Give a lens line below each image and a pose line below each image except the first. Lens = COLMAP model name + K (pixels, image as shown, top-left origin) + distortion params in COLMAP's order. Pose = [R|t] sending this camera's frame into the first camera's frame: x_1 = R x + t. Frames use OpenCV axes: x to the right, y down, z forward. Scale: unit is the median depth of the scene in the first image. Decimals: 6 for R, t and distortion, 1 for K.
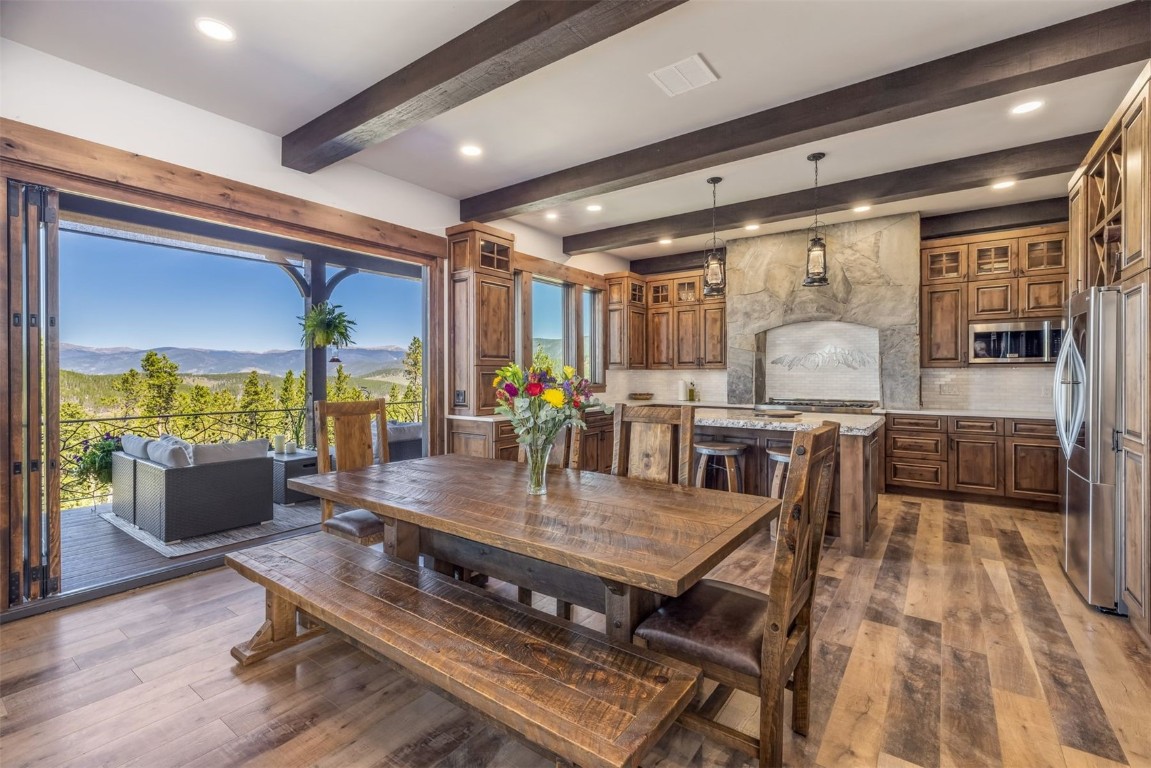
lens RADIAL K [[503.7, 0, 567.5], [0, 503.7, 373.9], [0, 0, 1]] dist [-0.001506, -0.000461]
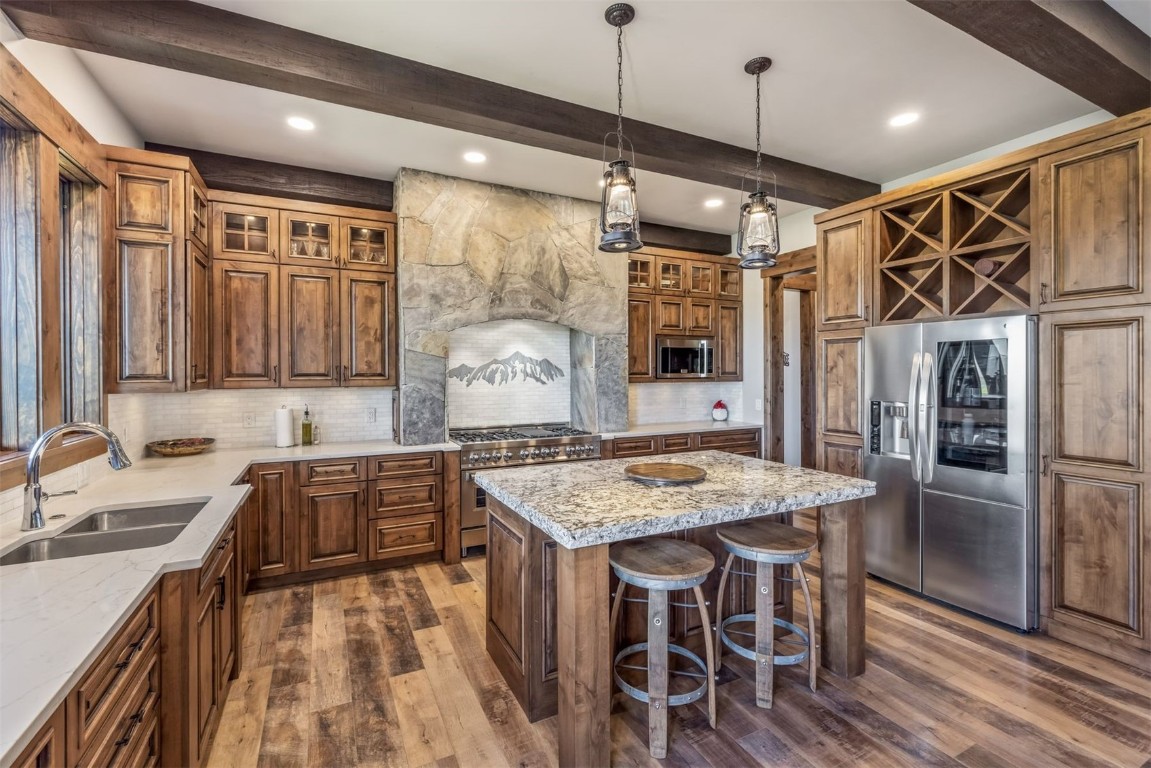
lens RADIAL K [[503.7, 0, 567.5], [0, 503.7, 373.9], [0, 0, 1]] dist [-0.001506, -0.000461]
pose [[0.458311, -0.003439, 0.888785, -0.120564], [0.002109, 0.999994, 0.002782, -0.027010], [-0.888789, 0.000600, 0.458315, 0.581936]]
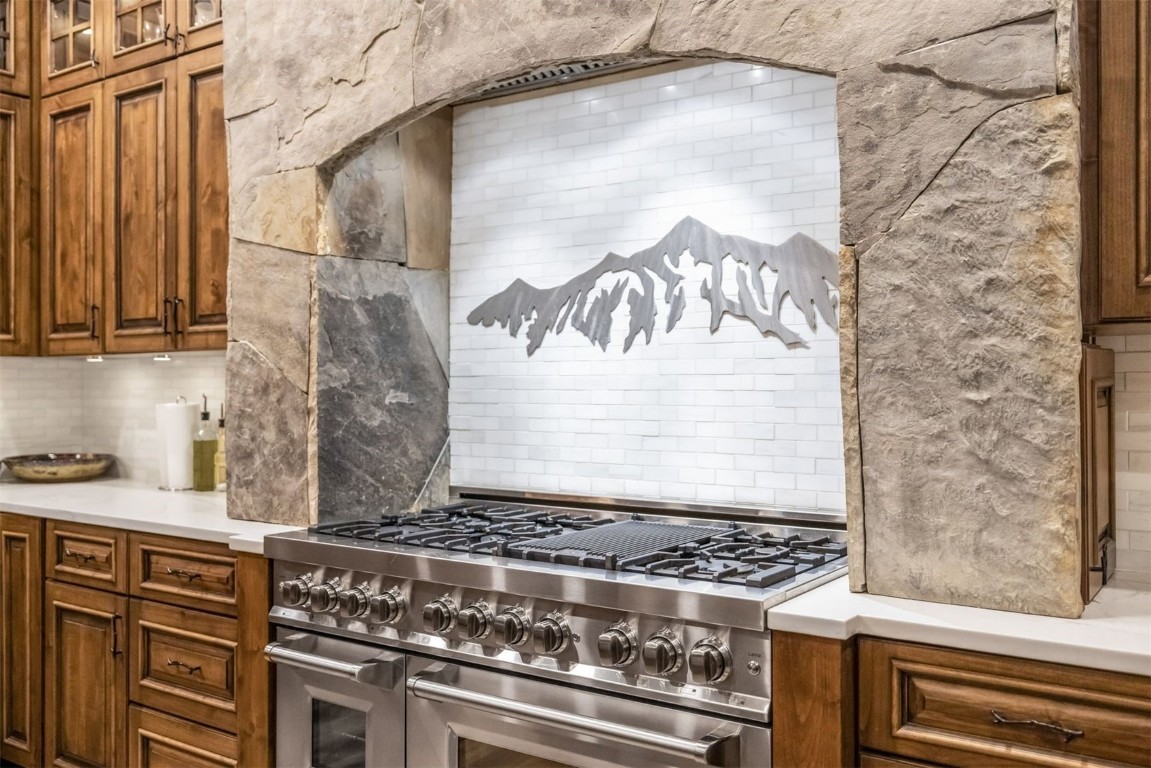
lens RADIAL K [[1027.4, 0, 575.5], [0, 1027.4, 384.0], [0, 0, 1]] dist [0.005687, 0.004005]
pose [[0.999667, -0.001429, 0.025780, 0.465126], [0.001367, 0.999996, 0.002412, 0.004333], [-0.025783, -0.002376, 0.999665, 0.602180]]
